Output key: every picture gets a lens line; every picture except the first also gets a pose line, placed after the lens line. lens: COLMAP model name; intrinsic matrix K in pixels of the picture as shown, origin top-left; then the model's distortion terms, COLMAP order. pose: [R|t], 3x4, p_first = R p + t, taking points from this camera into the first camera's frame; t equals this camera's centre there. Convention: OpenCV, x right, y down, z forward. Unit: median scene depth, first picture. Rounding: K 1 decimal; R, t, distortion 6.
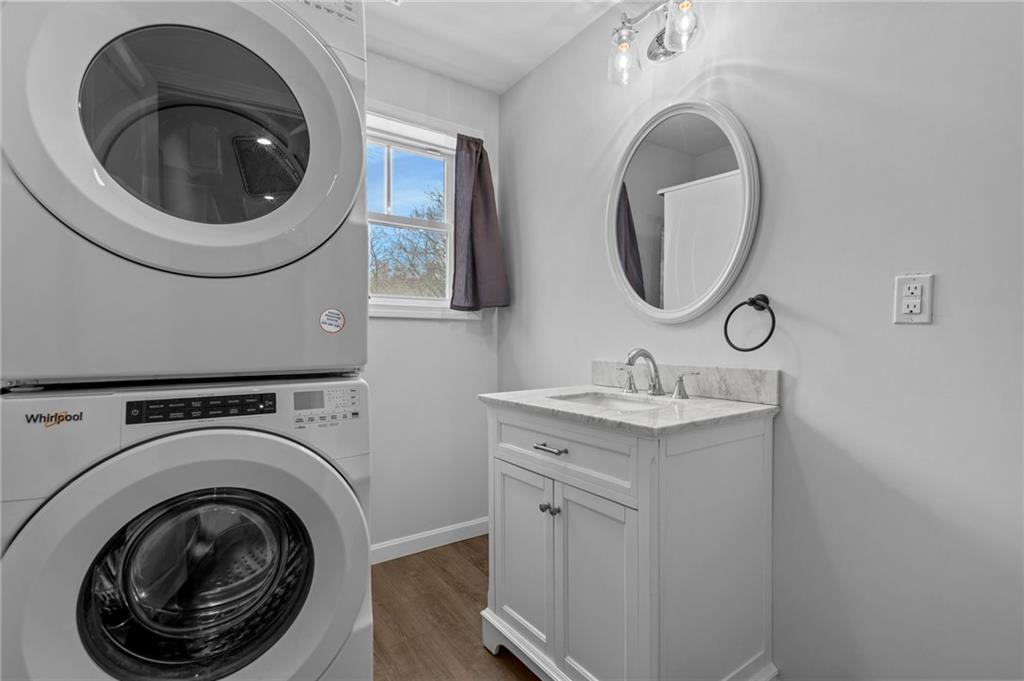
lens RADIAL K [[472.5, 0, 512.0], [0, 472.5, 340.5], [0, 0, 1]] dist [0.002515, 0.000077]
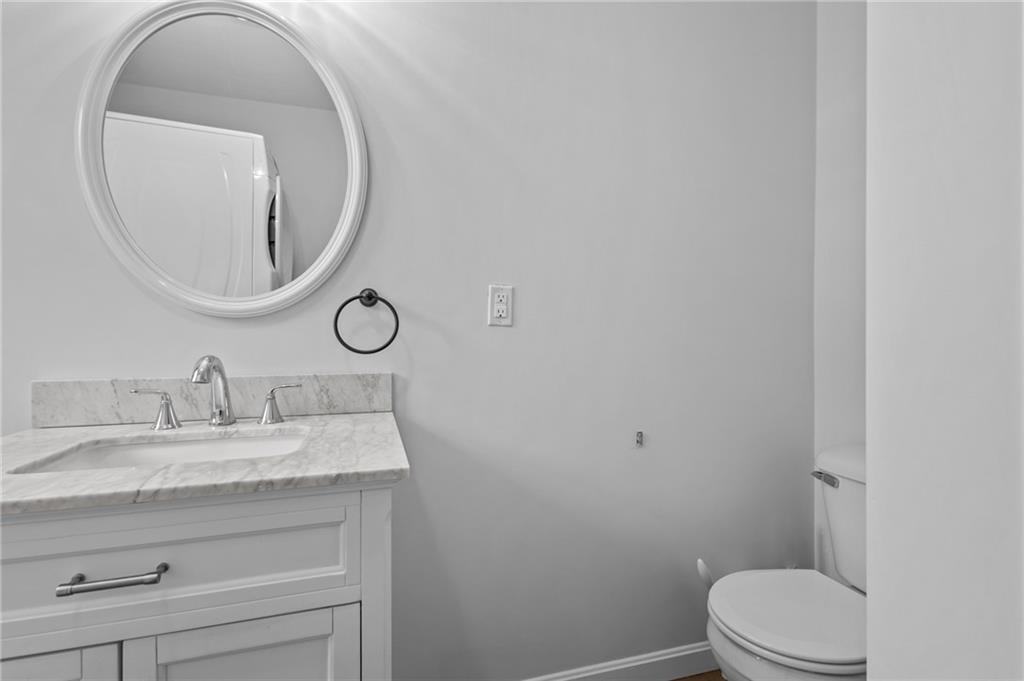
lens RADIAL K [[472.5, 0, 512.0], [0, 472.5, 340.5], [0, 0, 1]] dist [0.002515, 0.000077]
pose [[0.310546, -0.010086, 0.950505, -0.233357], [0.009012, 0.999930, 0.007666, -0.005389], [-0.950516, 0.006185, 0.310615, 0.474520]]
